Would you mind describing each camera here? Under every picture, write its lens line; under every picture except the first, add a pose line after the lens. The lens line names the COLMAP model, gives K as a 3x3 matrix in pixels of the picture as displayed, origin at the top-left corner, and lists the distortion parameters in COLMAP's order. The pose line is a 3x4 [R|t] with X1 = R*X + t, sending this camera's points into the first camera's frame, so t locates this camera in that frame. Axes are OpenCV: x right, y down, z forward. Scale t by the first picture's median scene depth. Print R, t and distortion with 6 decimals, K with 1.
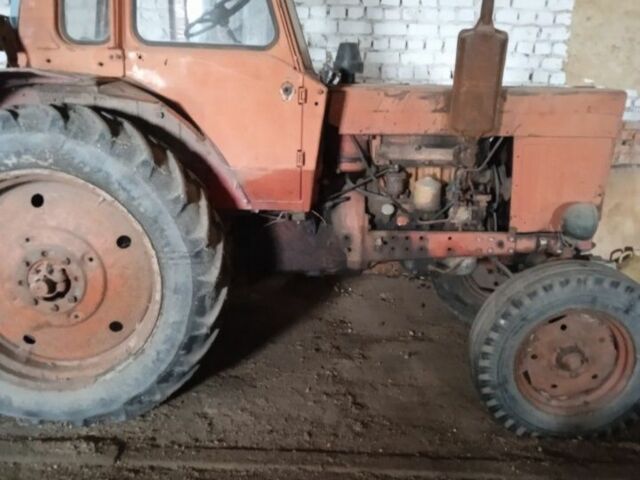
lens RADIAL K [[716.1, 0, 320.0], [0, 716.1, 240.0], [0, 0, 1]] dist [0.092229, -0.045990]
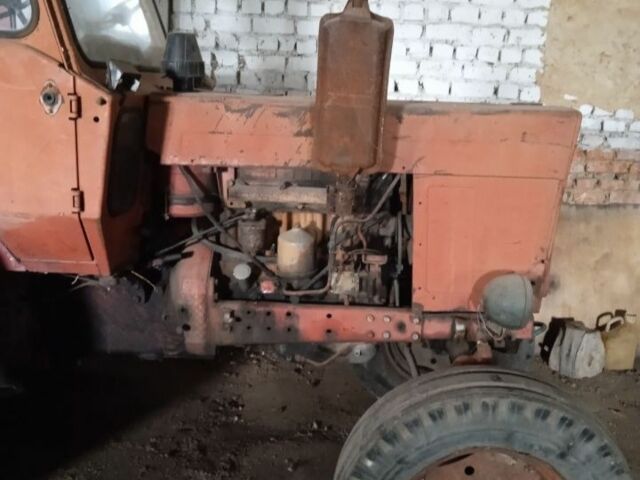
lens RADIAL K [[716.1, 0, 320.0], [0, 716.1, 240.0], [0, 0, 1]] dist [0.092229, -0.045990]
pose [[0.998646, 0.024052, -0.046132, 0.206609], [-0.025028, 0.999472, -0.020697, -0.062623], [0.045609, 0.021824, 0.998721, 0.309207]]
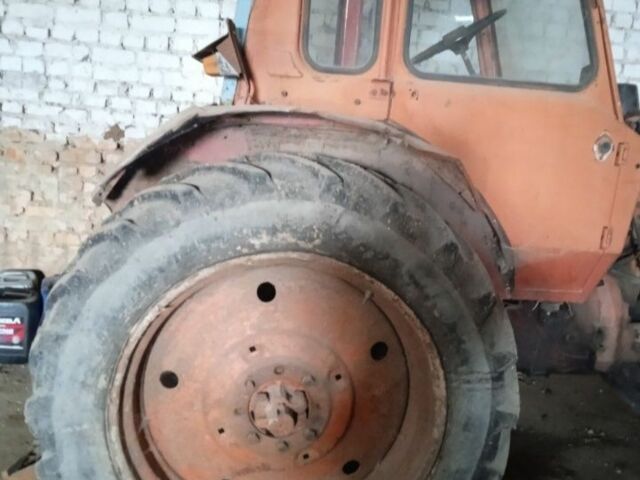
lens RADIAL K [[716.1, 0, 320.0], [0, 716.1, 240.0], [0, 0, 1]] dist [0.092229, -0.045990]
pose [[0.990428, 0.027503, 0.135264, -0.379089], [-0.024269, 0.999380, -0.025500, -0.076979], [-0.135881, 0.021973, 0.990481, 0.270608]]
